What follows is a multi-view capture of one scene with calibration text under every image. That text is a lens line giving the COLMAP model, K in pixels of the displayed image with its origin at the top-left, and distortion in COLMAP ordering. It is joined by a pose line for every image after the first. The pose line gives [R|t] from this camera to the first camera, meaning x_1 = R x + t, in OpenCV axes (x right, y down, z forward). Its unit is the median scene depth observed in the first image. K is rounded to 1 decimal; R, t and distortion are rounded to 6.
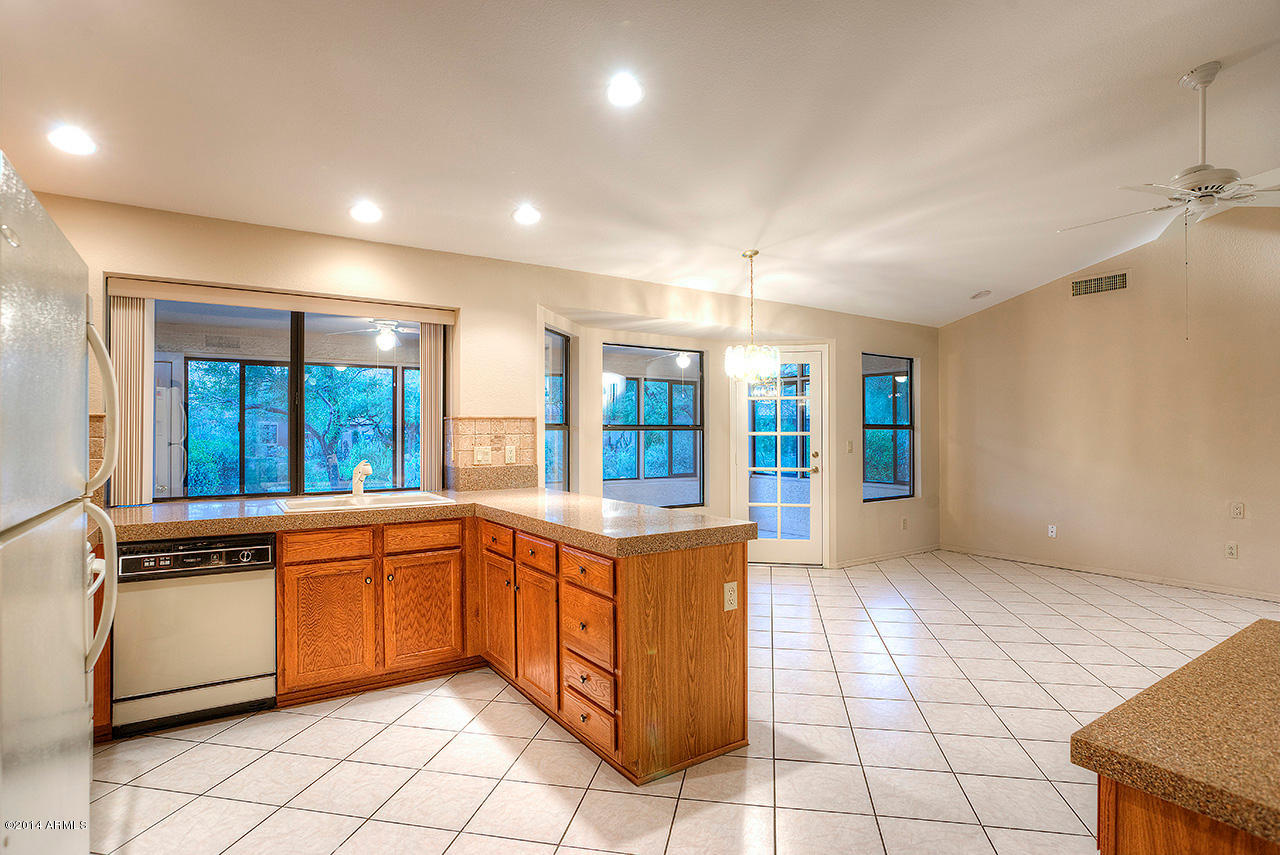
lens RADIAL K [[686.9, 0, 638.9], [0, 686.9, 424.3], [0, 0, 1]] dist [0.001678, 0.000165]
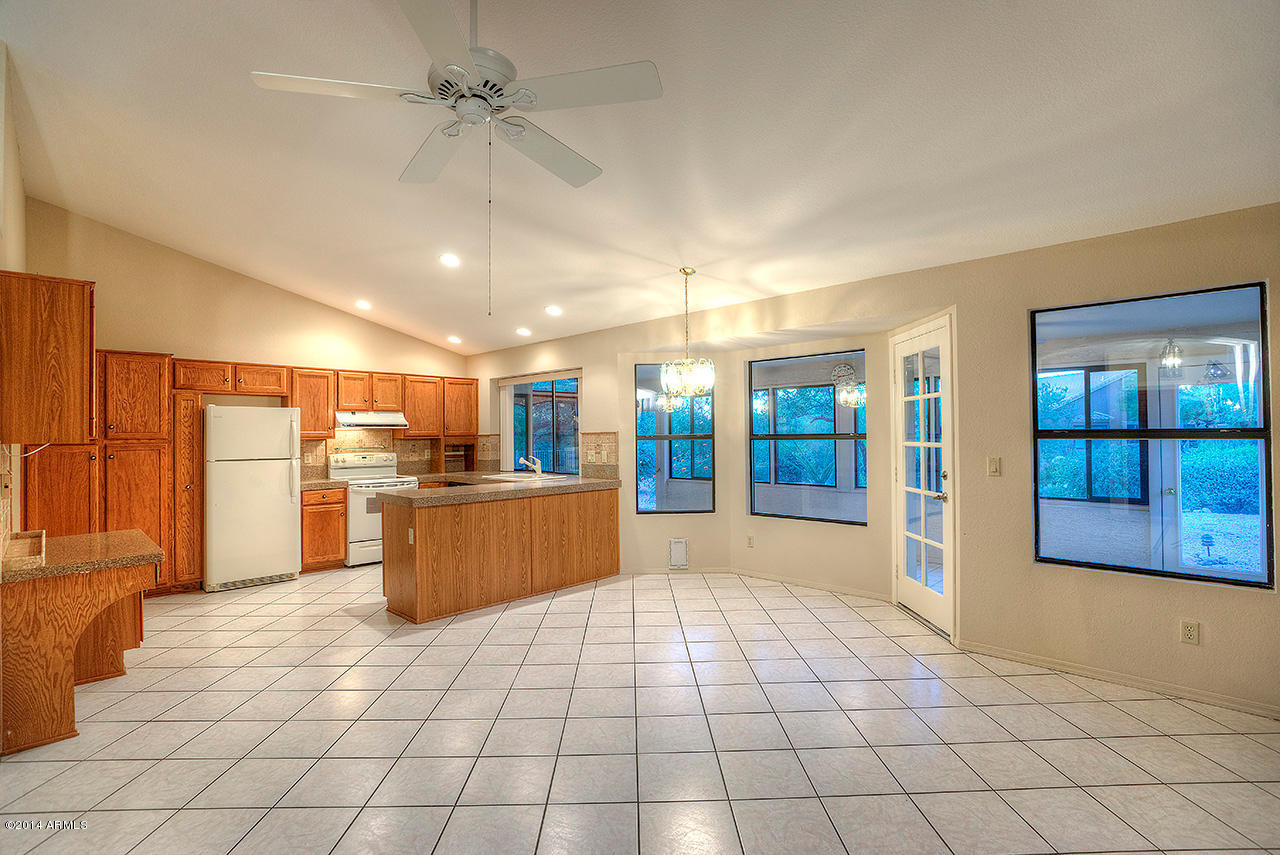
lens RADIAL K [[586.1, 0, 620.5], [0, 586.1, 427.1], [0, 0, 1]] dist [-0.013876, 0.003548]
pose [[0.177932, -0.017890, -0.983880, 1.101507], [0.017646, 0.999732, -0.014987, -0.001423], [0.983885, -0.014695, 0.178200, 0.813479]]
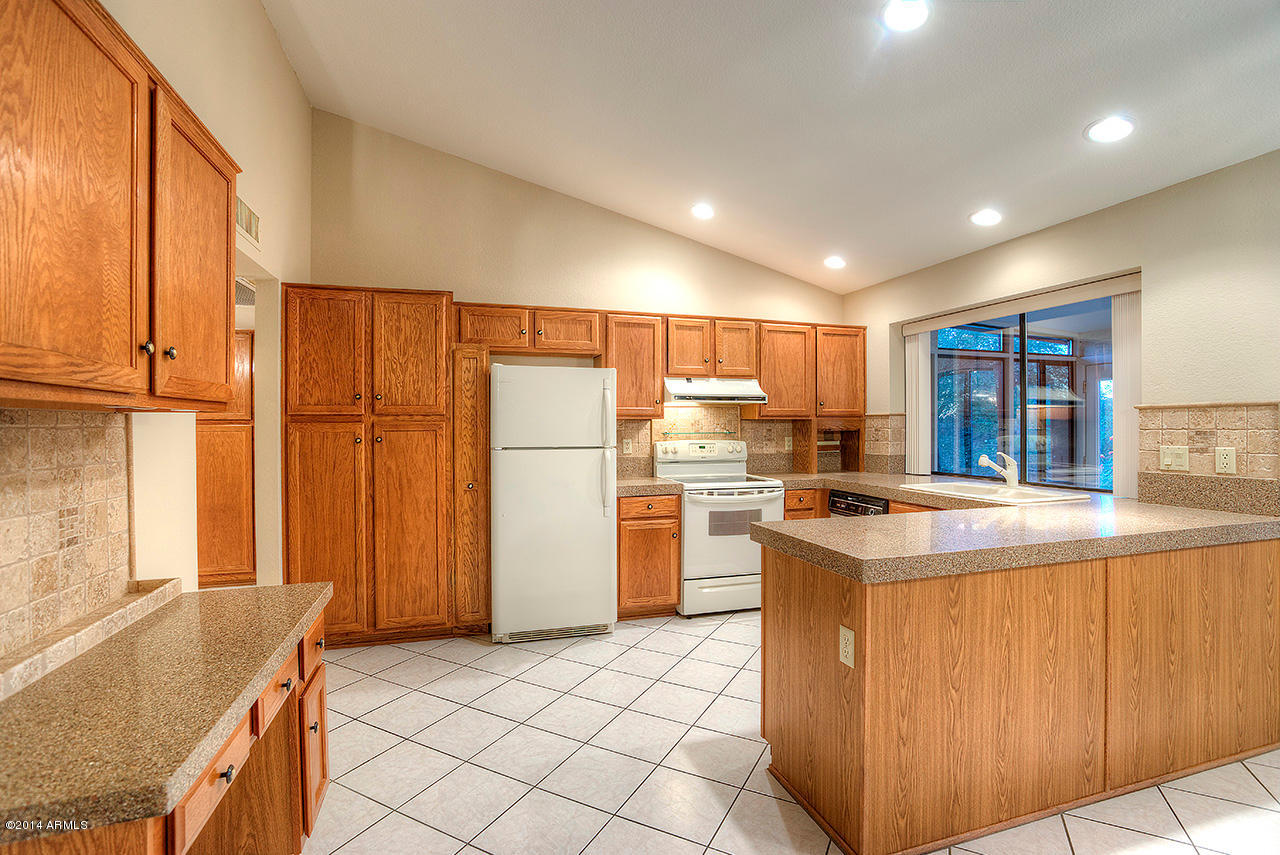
lens RADIAL K [[586.1, 0, 638.8], [0, 586.1, 432.1], [0, 0, 1]] dist [-0.013876, 0.003548]
pose [[-0.294739, 0.009519, -0.955530, 0.517762], [0.008757, 0.999935, 0.007260, 0.008240], [0.955538, -0.006228, -0.294803, 0.630430]]
